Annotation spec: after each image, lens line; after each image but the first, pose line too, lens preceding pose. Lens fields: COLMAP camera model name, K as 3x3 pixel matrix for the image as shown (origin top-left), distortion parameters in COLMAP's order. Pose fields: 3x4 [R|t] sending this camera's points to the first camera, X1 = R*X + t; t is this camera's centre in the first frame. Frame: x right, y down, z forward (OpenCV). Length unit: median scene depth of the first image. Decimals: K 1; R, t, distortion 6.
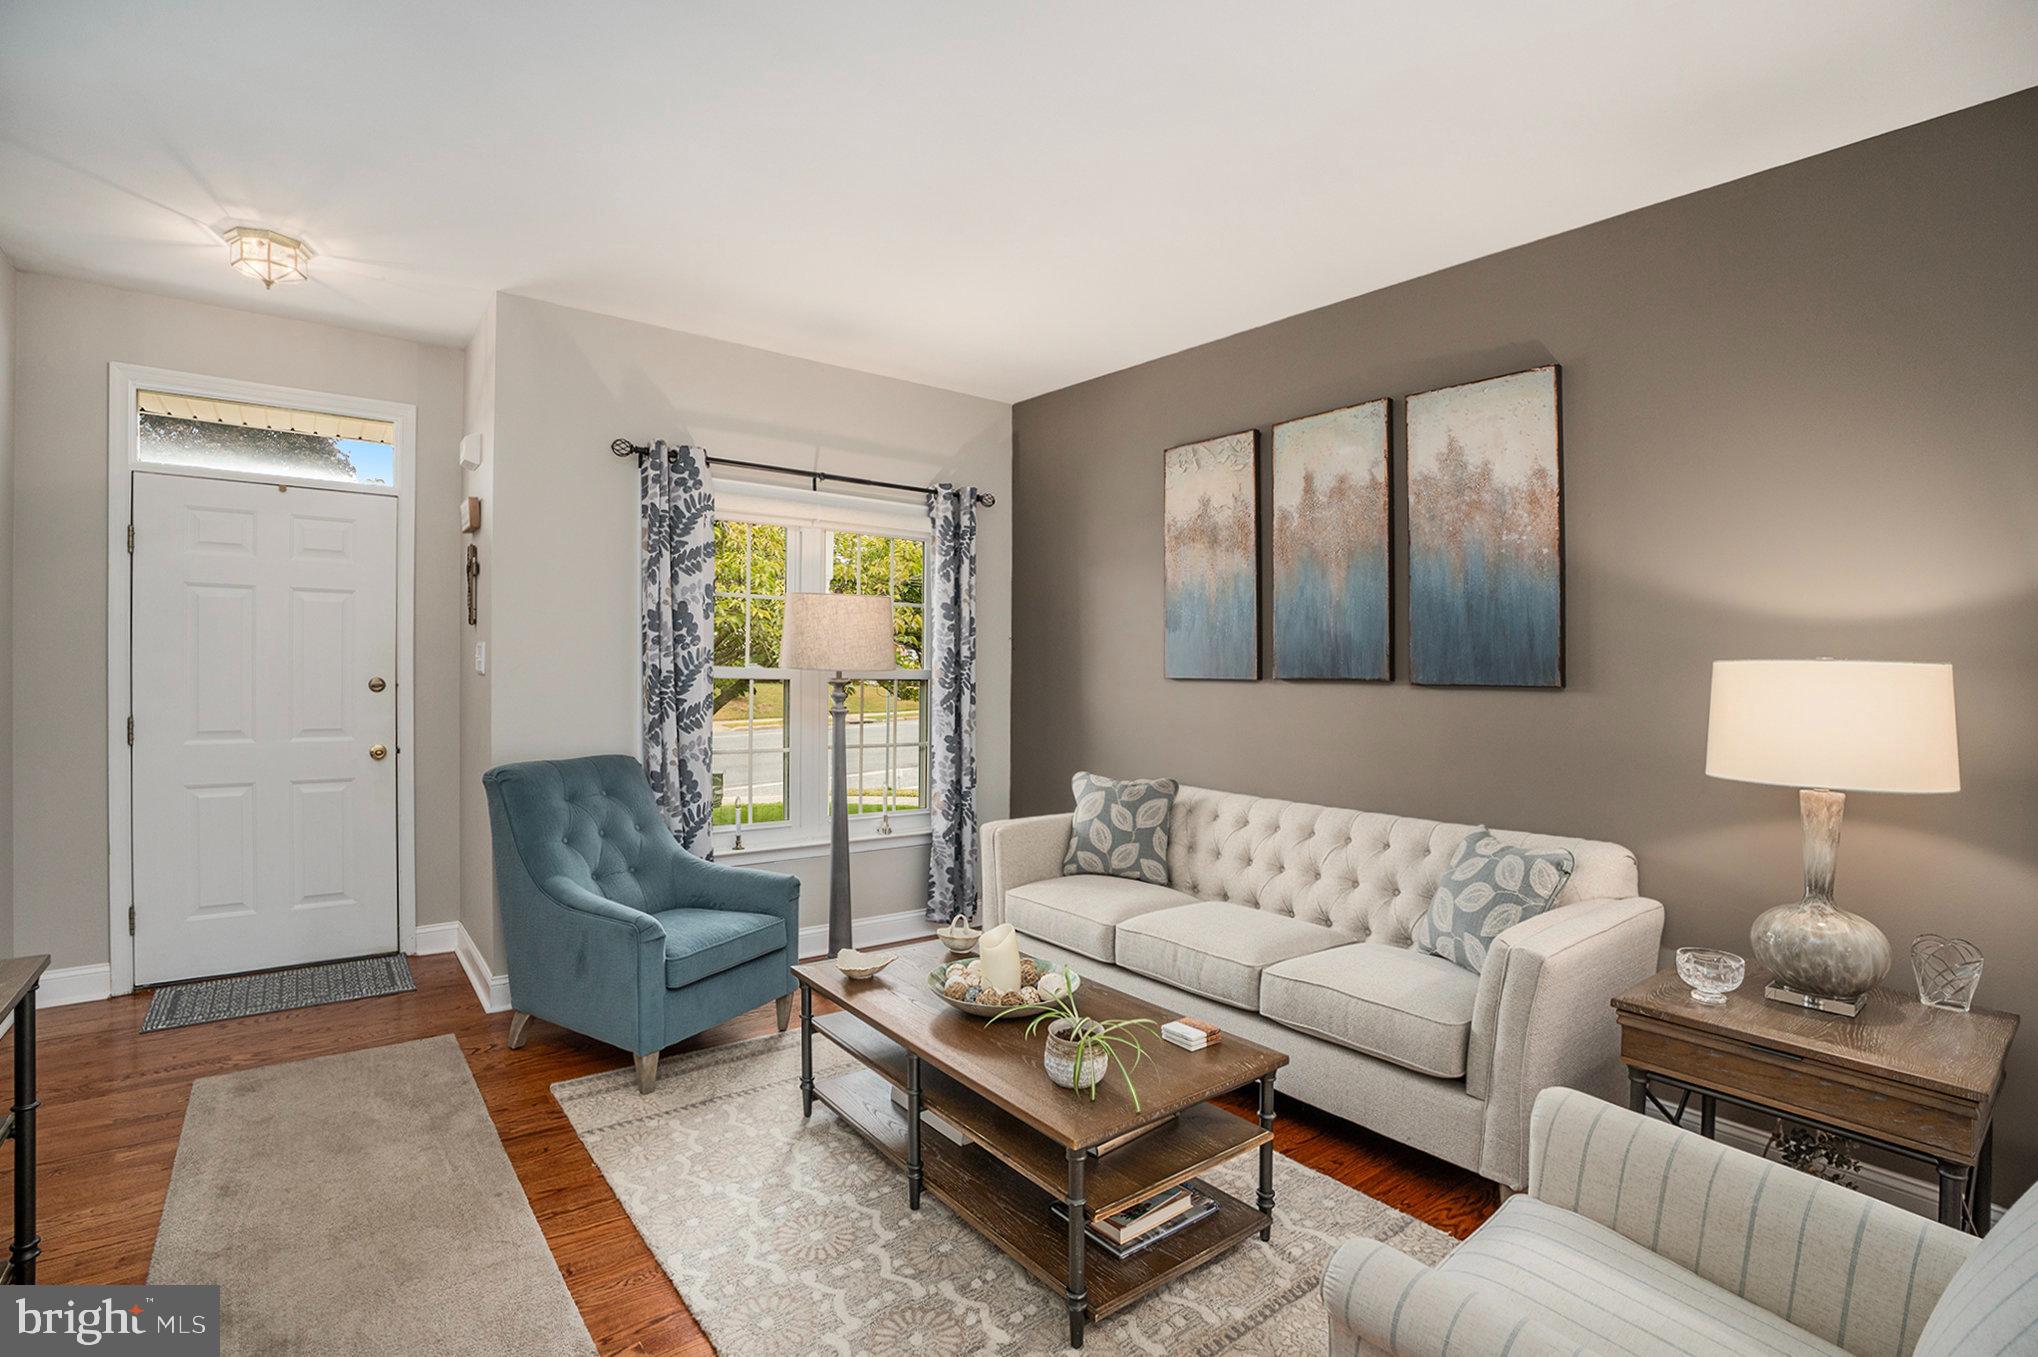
lens RADIAL K [[948.8, 0, 1001.5], [0, 948.8, 668.3], [0, 0, 1]] dist [-0.050669, 0.010855]
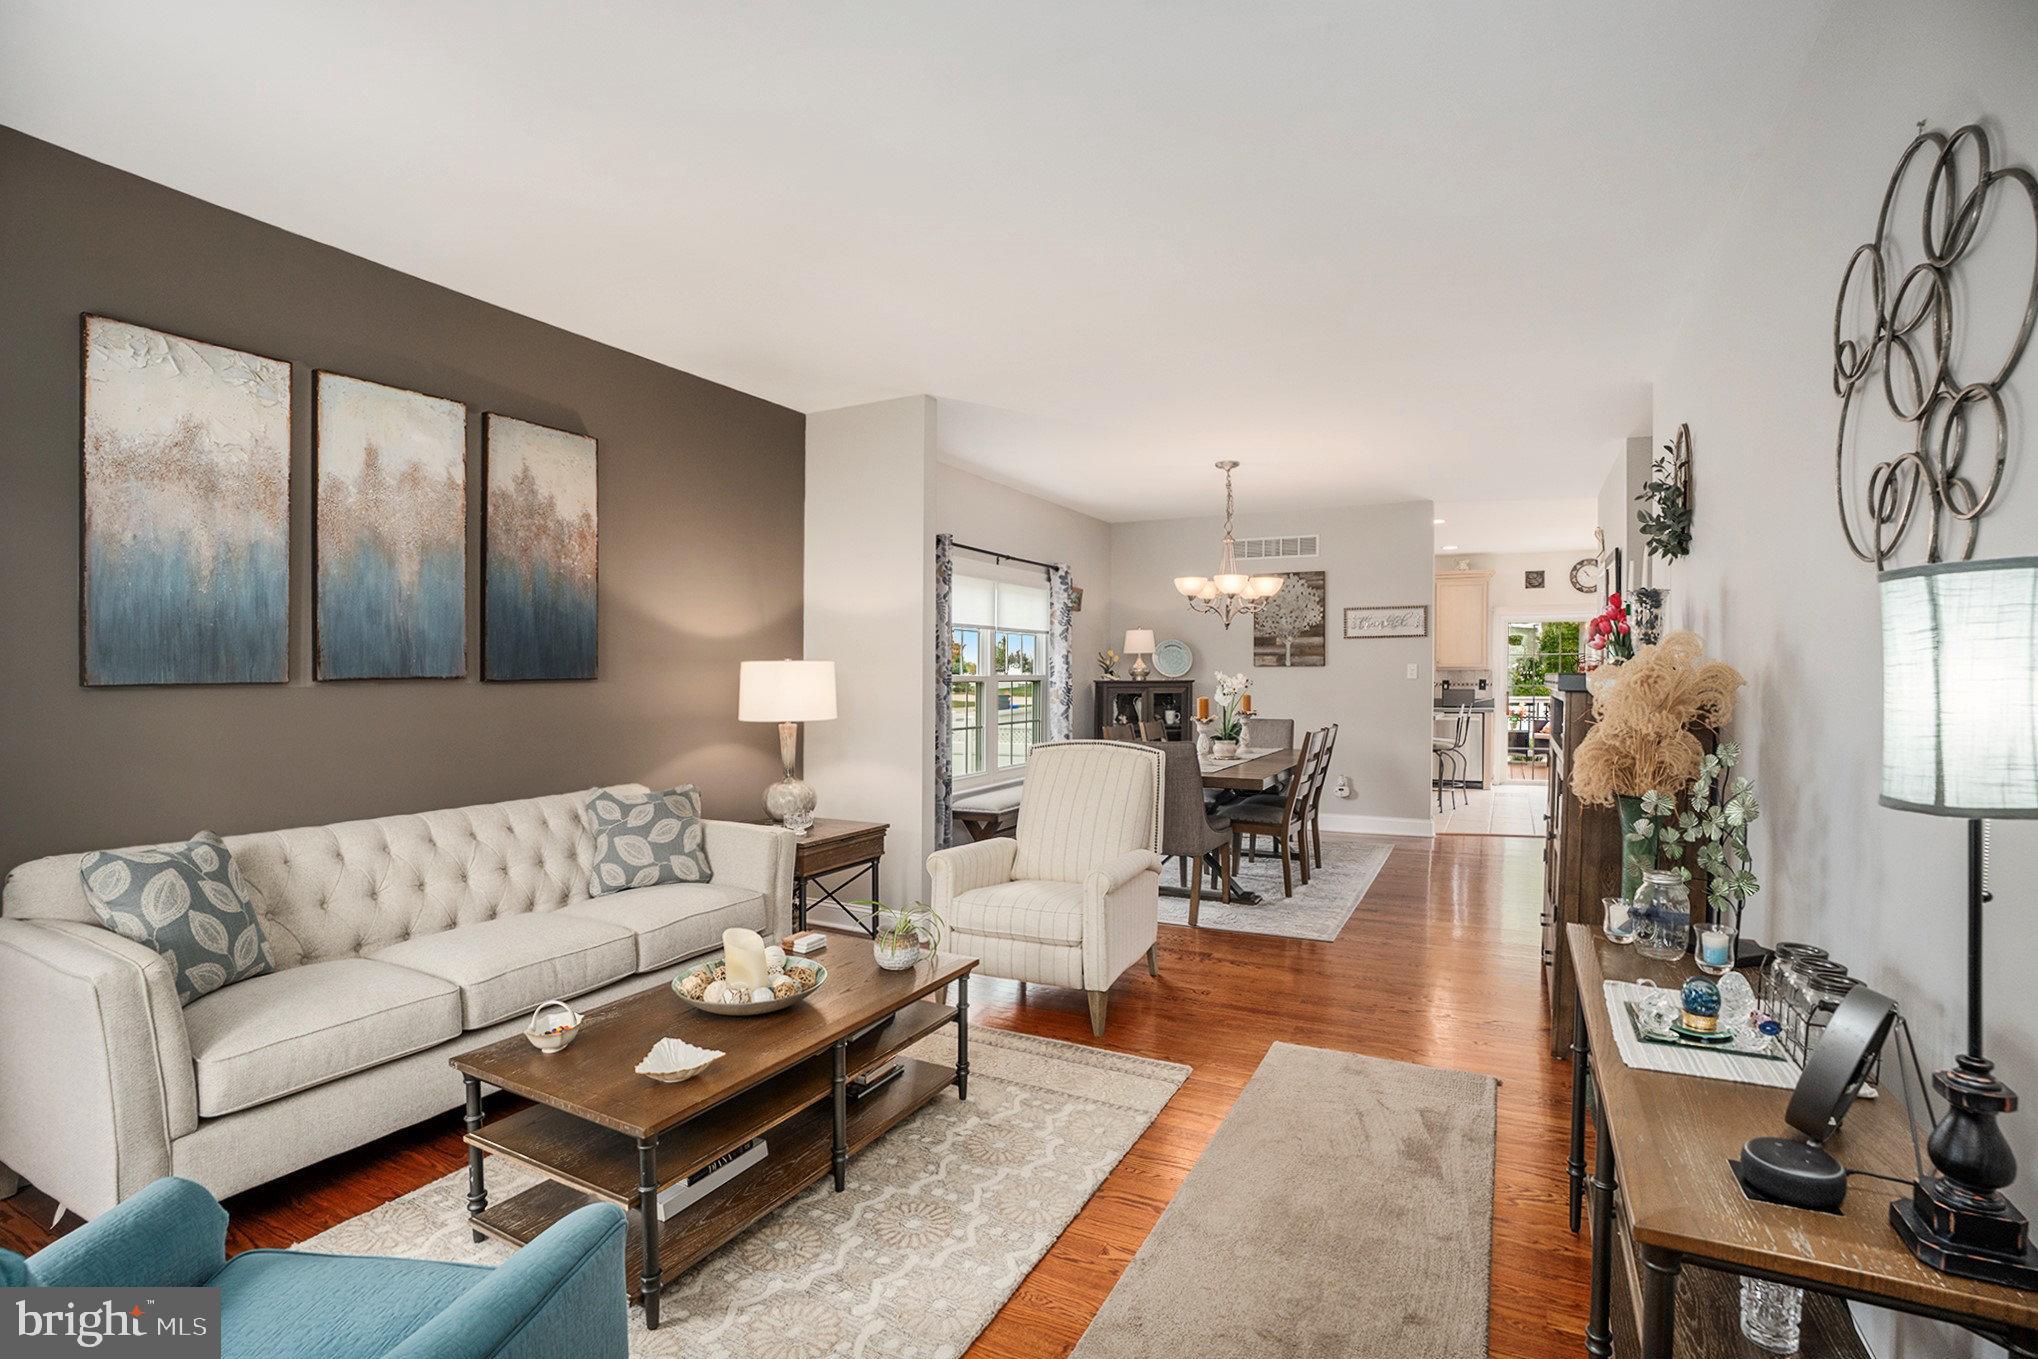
lens RADIAL K [[948.8, 0, 1011.6], [0, 948.8, 677.2], [0, 0, 1]] dist [-0.050669, 0.010855]
pose [[-0.400541, -0.017277, 0.916116, -0.801993], [0.001256, 0.999811, 0.019404, -0.007033], [-0.916278, 0.008923, -0.400443, 0.894514]]
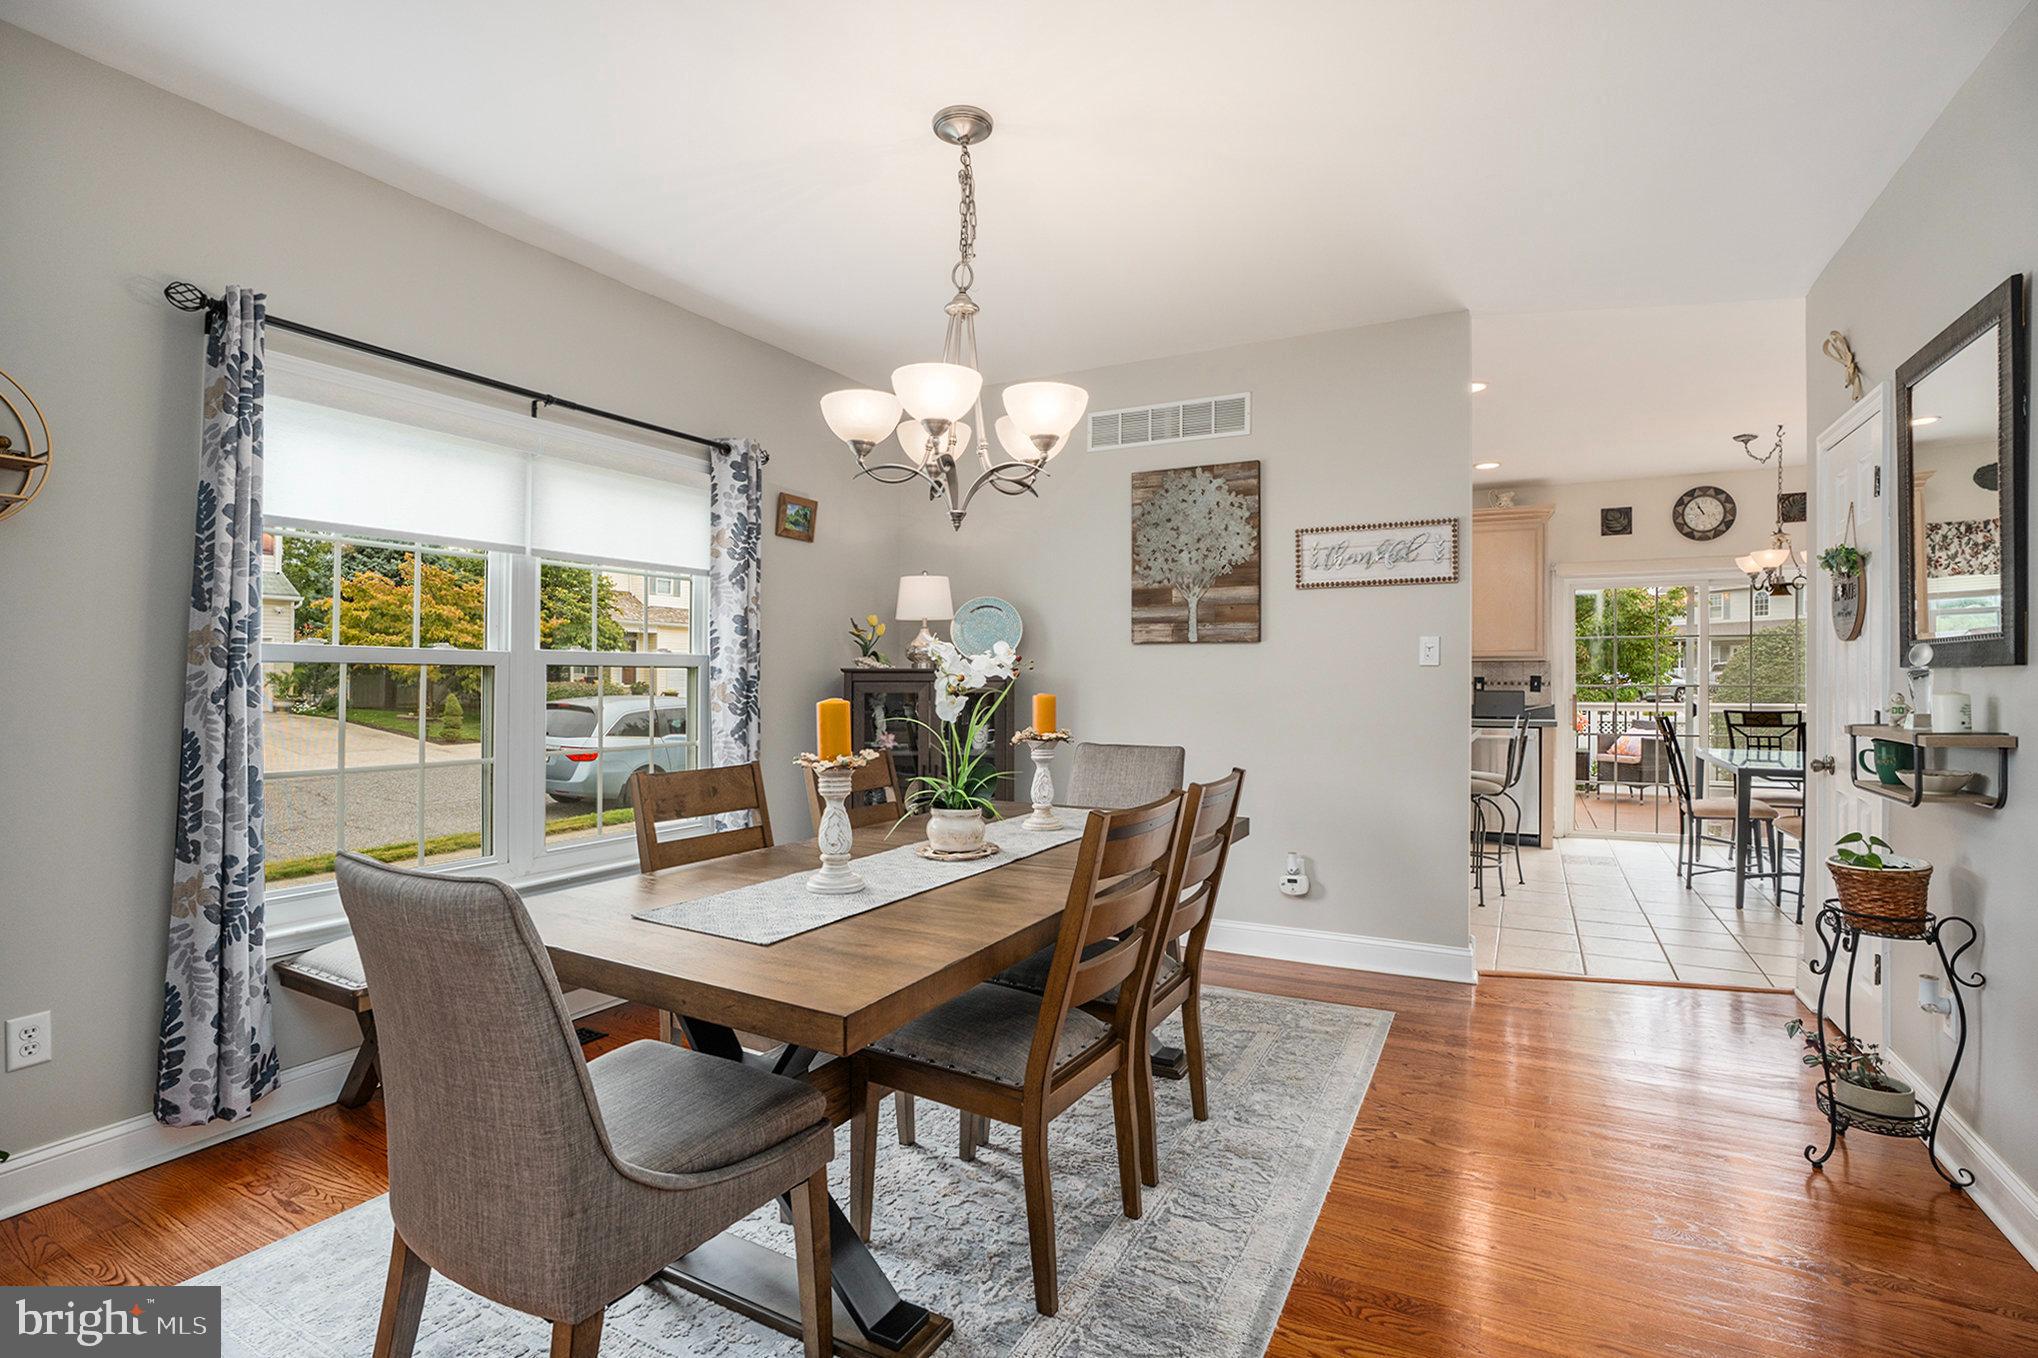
lens RADIAL K [[948.8, 0, 1011.7], [0, 948.8, 658.3], [0, 0, 1]] dist [-0.050669, 0.010855]
pose [[-0.387788, 0.005067, 0.921735, -0.531220], [-0.000882, 0.999982, -0.005868, 0.008596], [-0.921748, -0.003088, -0.387776, 0.608567]]
